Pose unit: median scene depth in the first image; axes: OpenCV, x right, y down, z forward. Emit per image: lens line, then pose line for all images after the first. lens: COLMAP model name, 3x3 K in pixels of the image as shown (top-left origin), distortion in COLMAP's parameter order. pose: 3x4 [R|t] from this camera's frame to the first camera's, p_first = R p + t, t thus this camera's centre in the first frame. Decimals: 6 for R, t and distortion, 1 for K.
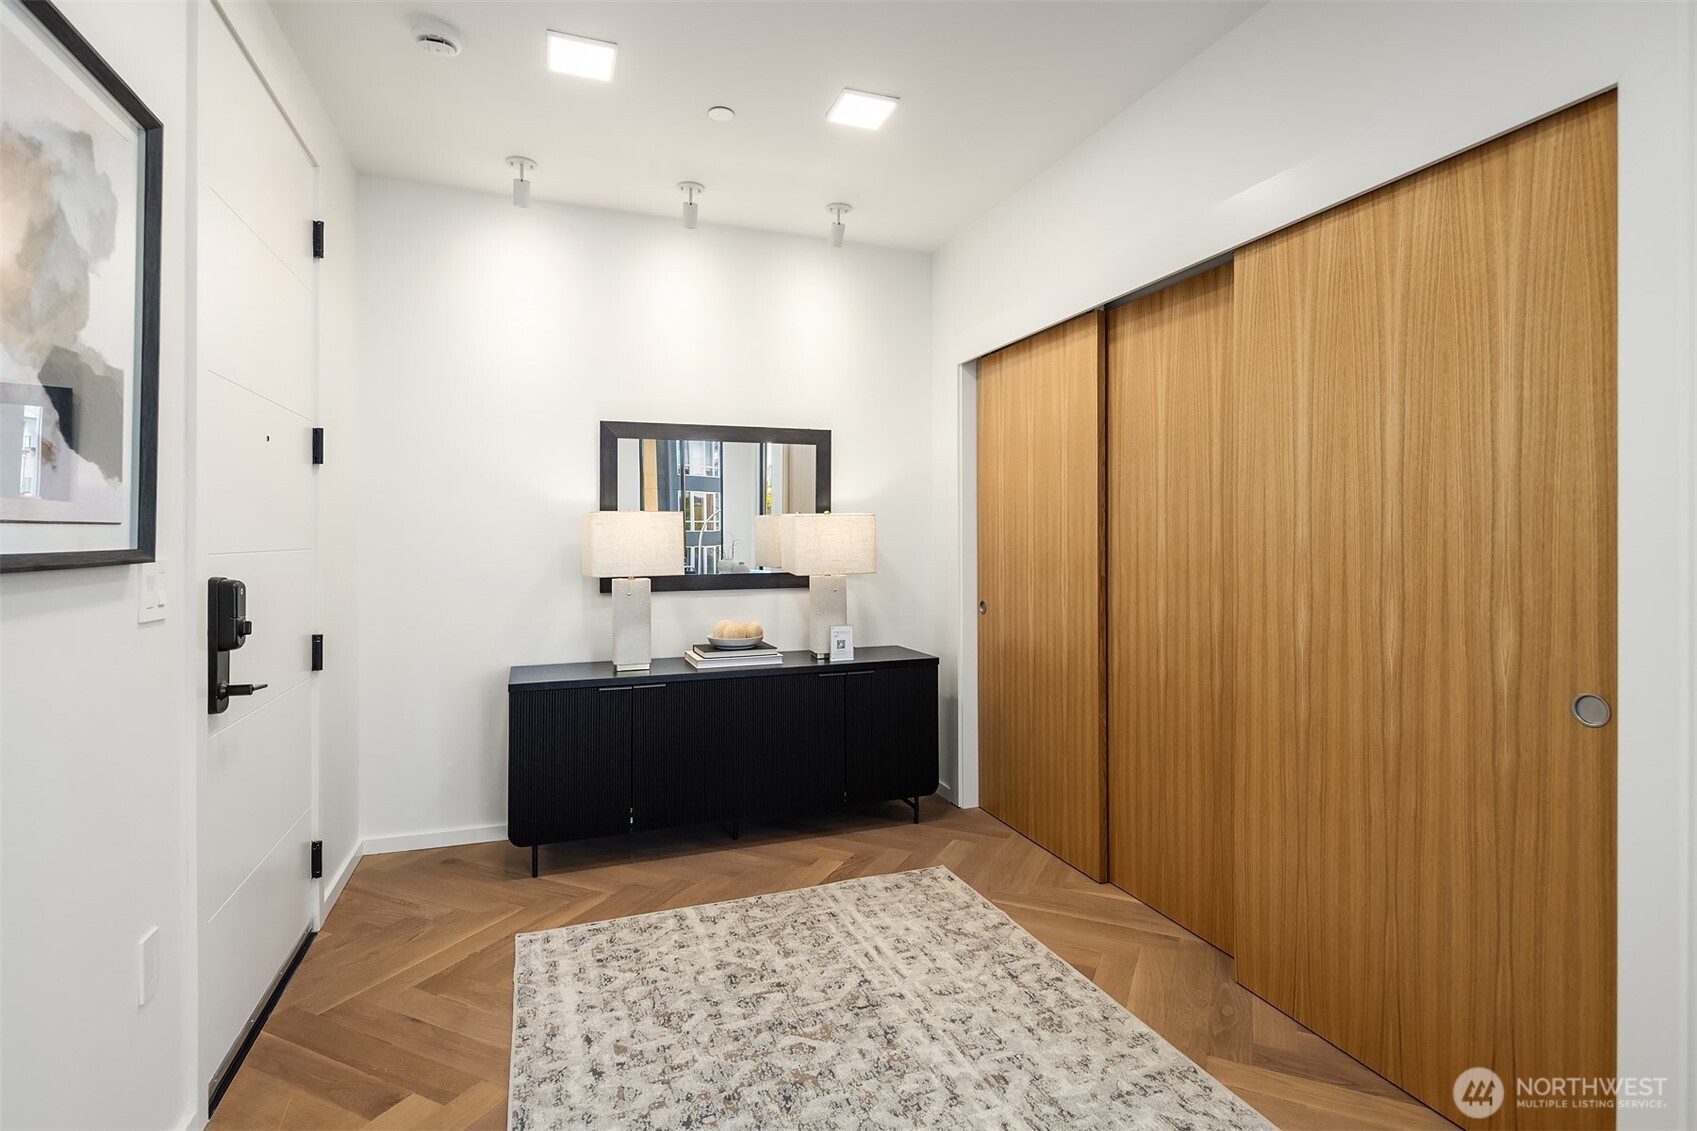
lens RADIAL K [[841.2, 0, 854.6], [0, 841.2, 539.9], [0, 0, 1]] dist [-0.000262, -0.000116]
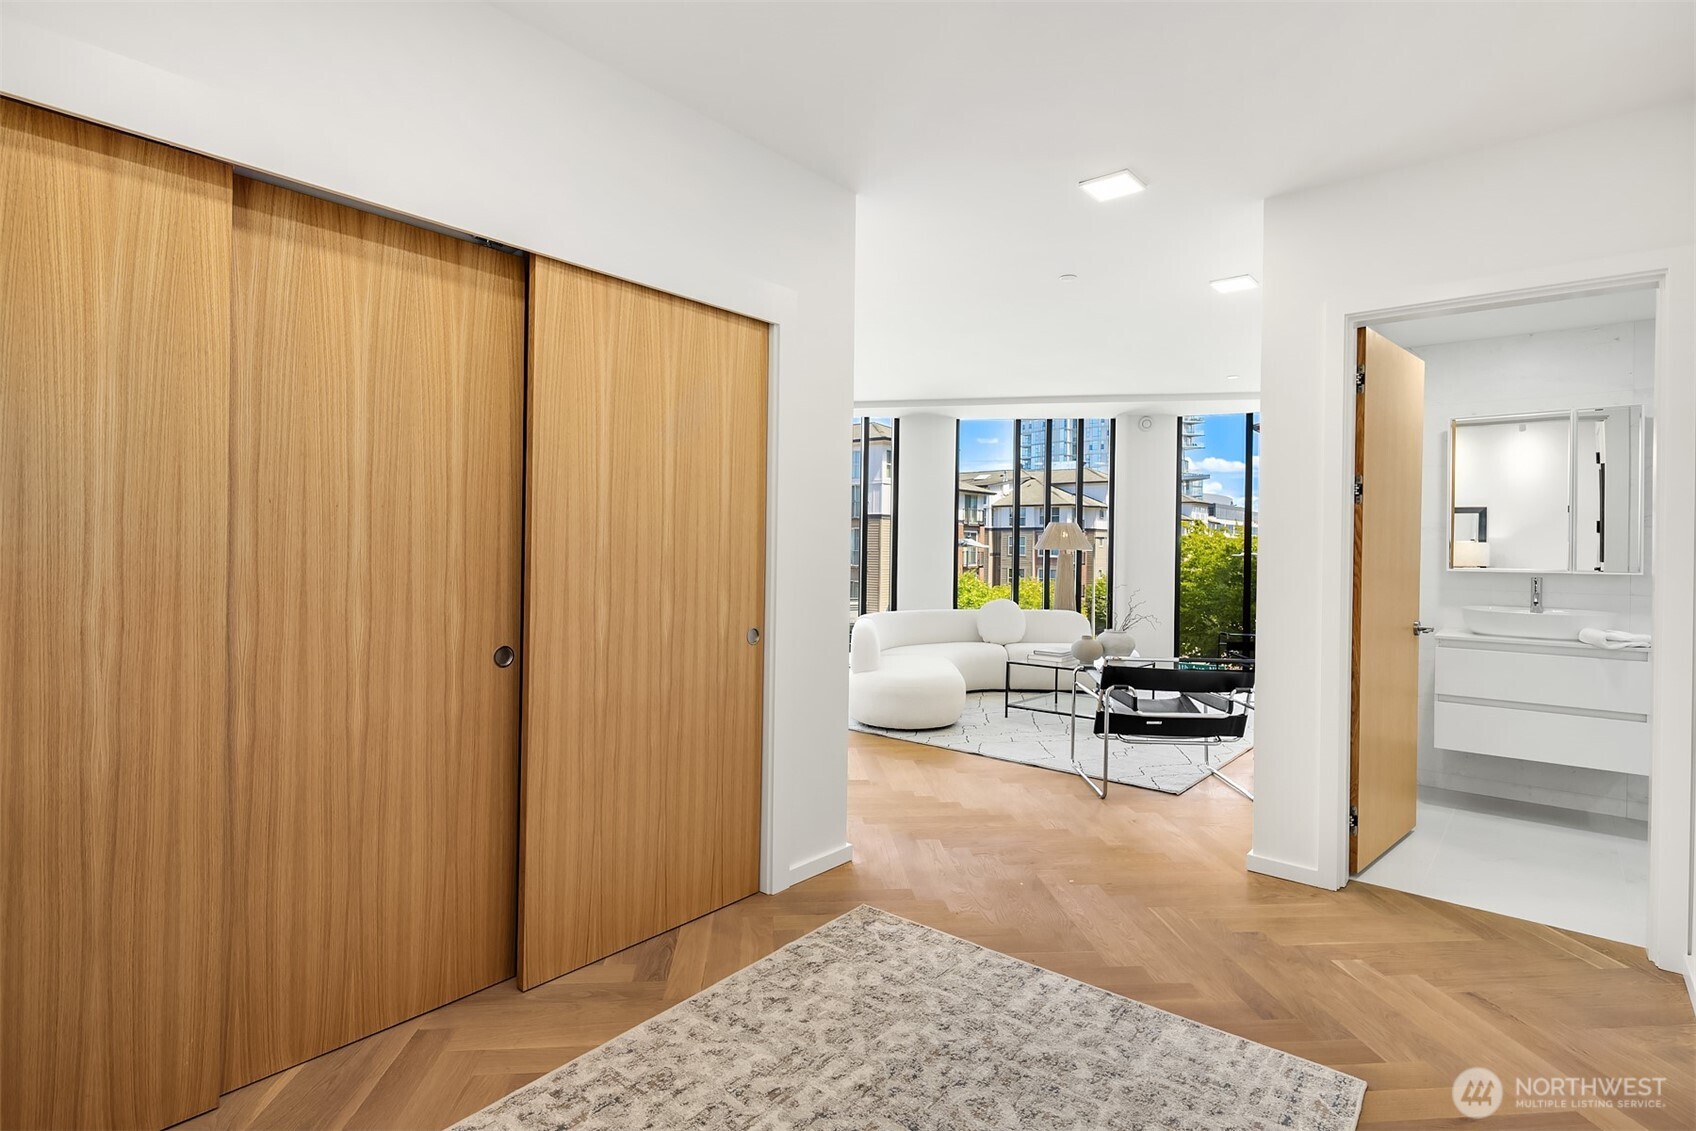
lens RADIAL K [[840.7, 0, 848.6], [0, 840.7, 554.1], [0, 0, 1]] dist [0.002680, 0.000198]
pose [[-0.504962, -0.013116, 0.863042, -0.651114], [-0.010213, 0.999905, 0.009221, -0.004354], [-0.863081, -0.004158, -0.505048, 1.294156]]
